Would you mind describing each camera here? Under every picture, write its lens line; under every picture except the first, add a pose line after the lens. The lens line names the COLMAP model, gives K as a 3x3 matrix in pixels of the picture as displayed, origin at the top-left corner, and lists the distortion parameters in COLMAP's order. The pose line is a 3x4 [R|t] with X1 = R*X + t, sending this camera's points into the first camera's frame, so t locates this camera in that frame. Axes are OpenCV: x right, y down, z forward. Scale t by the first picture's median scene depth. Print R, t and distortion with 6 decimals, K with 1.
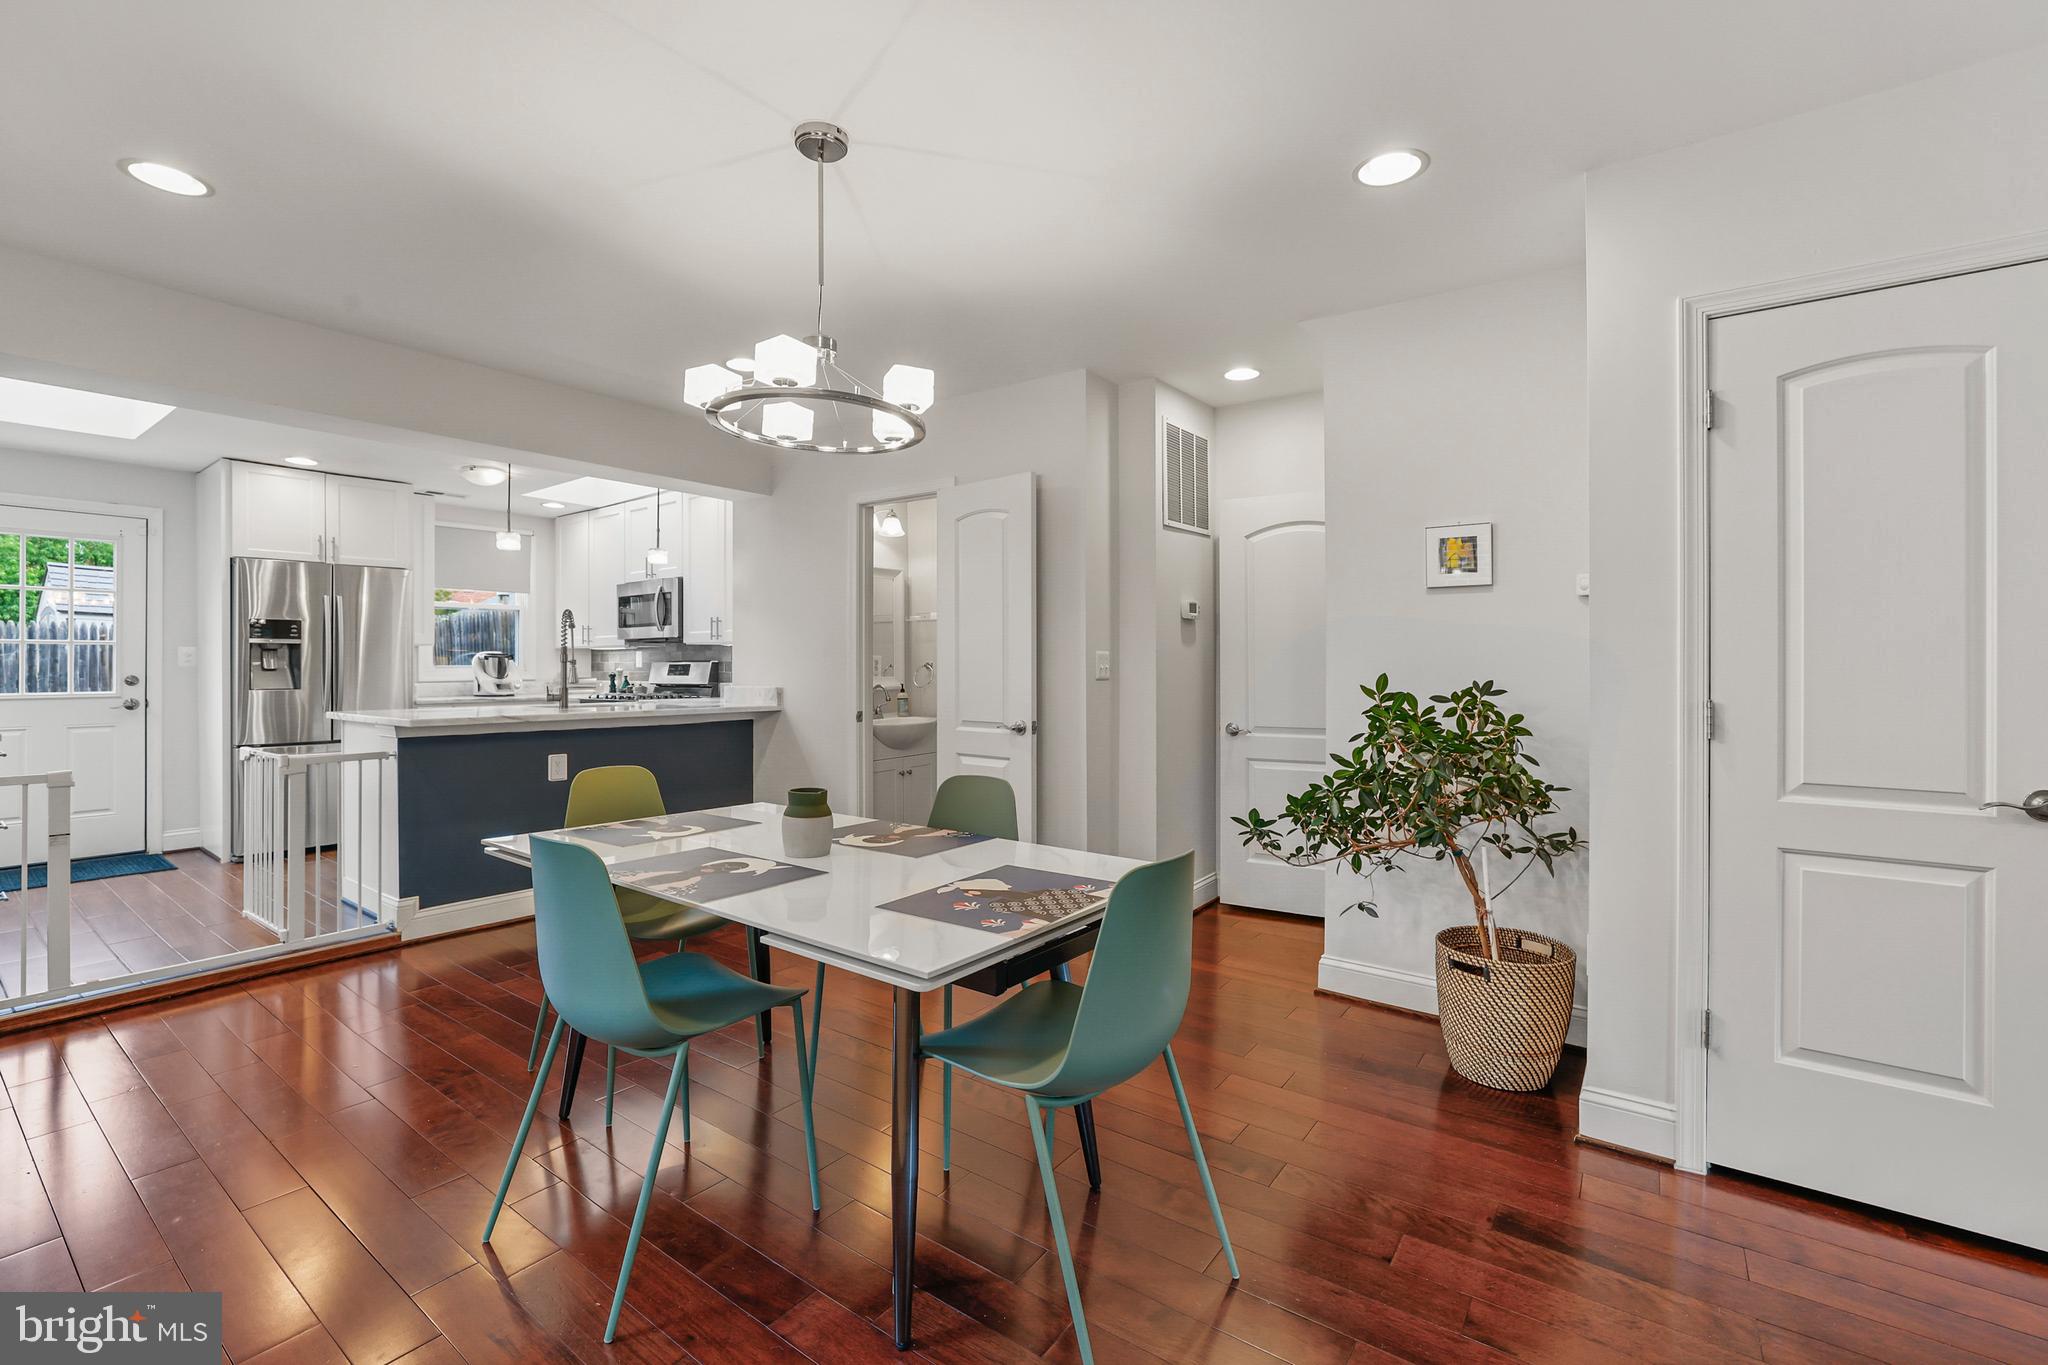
lens RADIAL K [[882.3, 0, 1021.1], [0, 882.3, 665.2], [0, 0, 1]] dist [-0.052036, 0.019859]
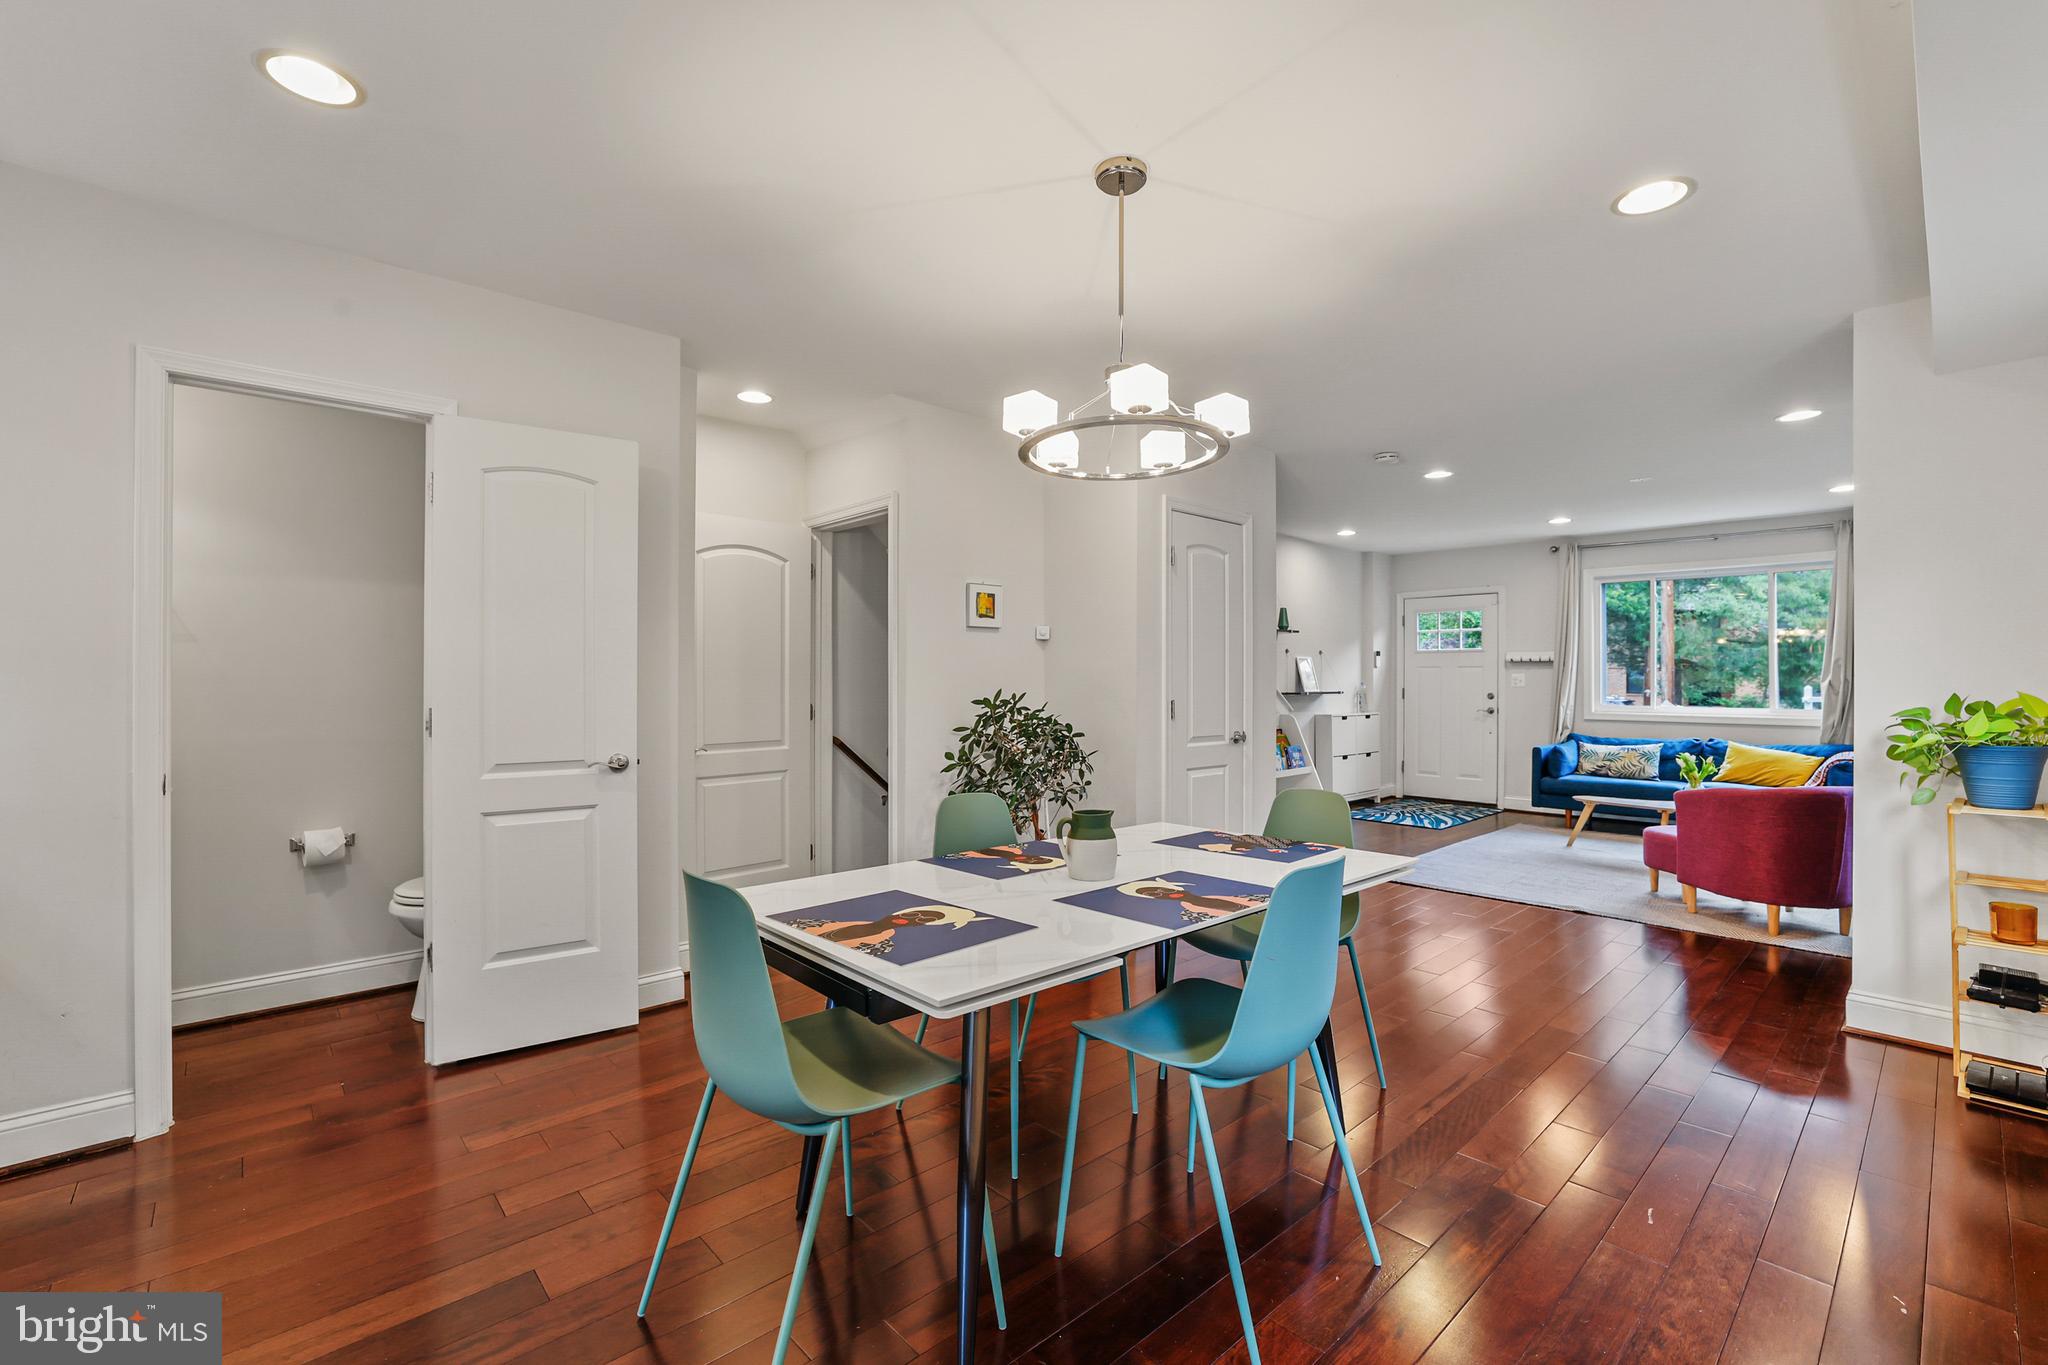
lens RADIAL K [[888.8, 0, 1044.1], [0, 888.8, 676.5], [0, 0, 1]] dist [-0.039646, 0.020519]
pose [[0.197857, 0.006308, 0.980211, -0.697330], [0.002558, 0.999973, -0.006952, 0.000221], [-0.980228, 0.003883, 0.197836, 0.479079]]
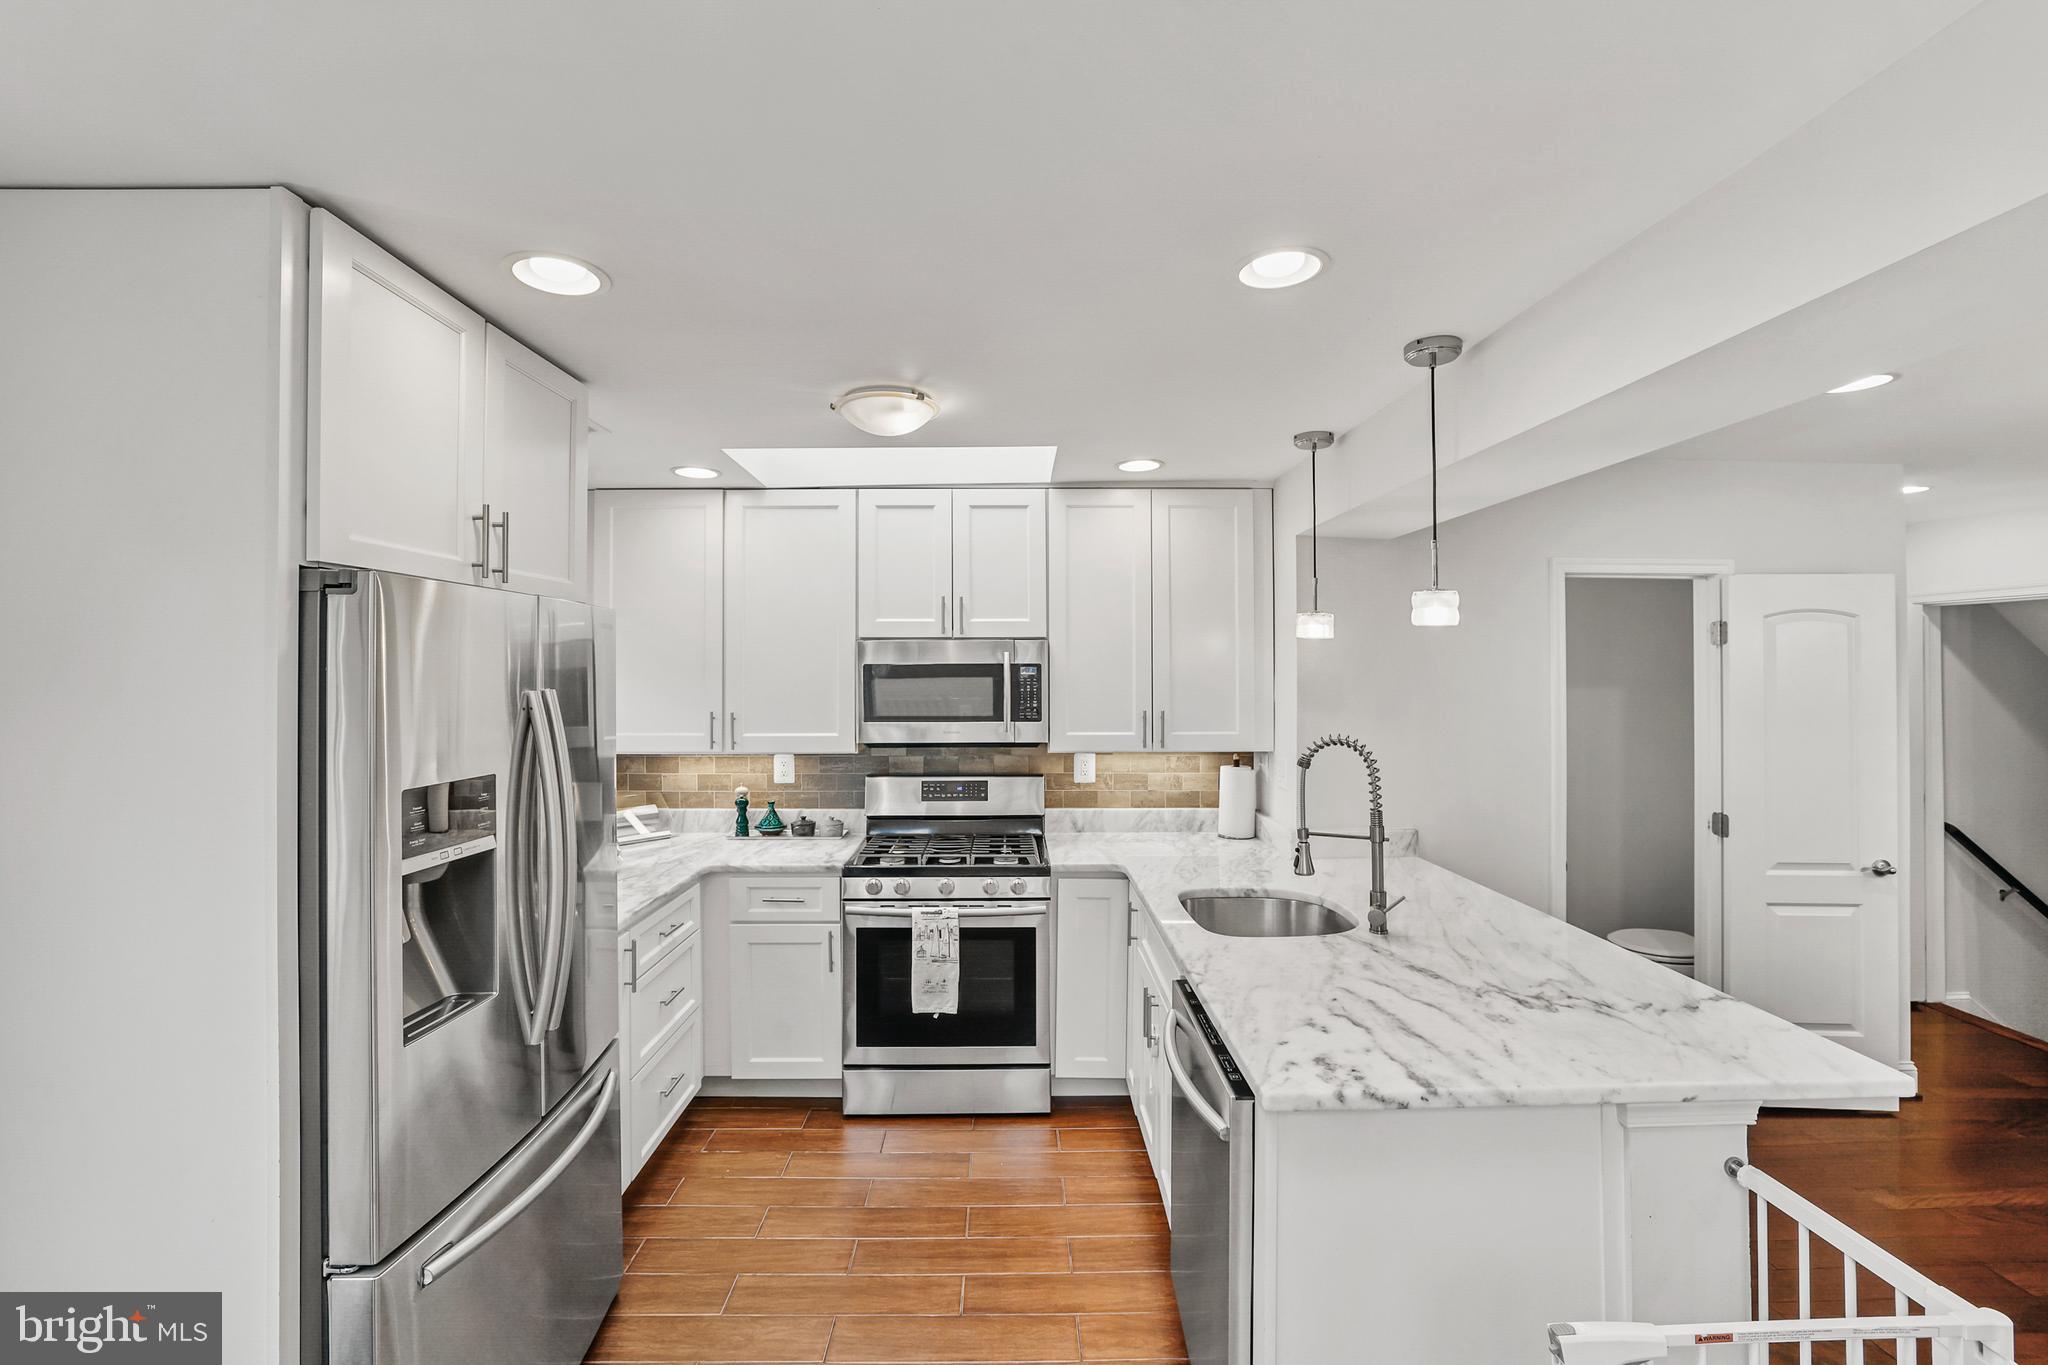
lens RADIAL K [[882.3, 0, 1021.1], [0, 882.3, 665.2], [0, 0, 1]] dist [-0.052036, 0.019859]
pose [[0.799343, 0.005054, 0.600853, -1.197786], [0.001333, 0.999947, -0.010184, -0.123896], [-0.600873, 0.008942, 0.799294, 0.837052]]
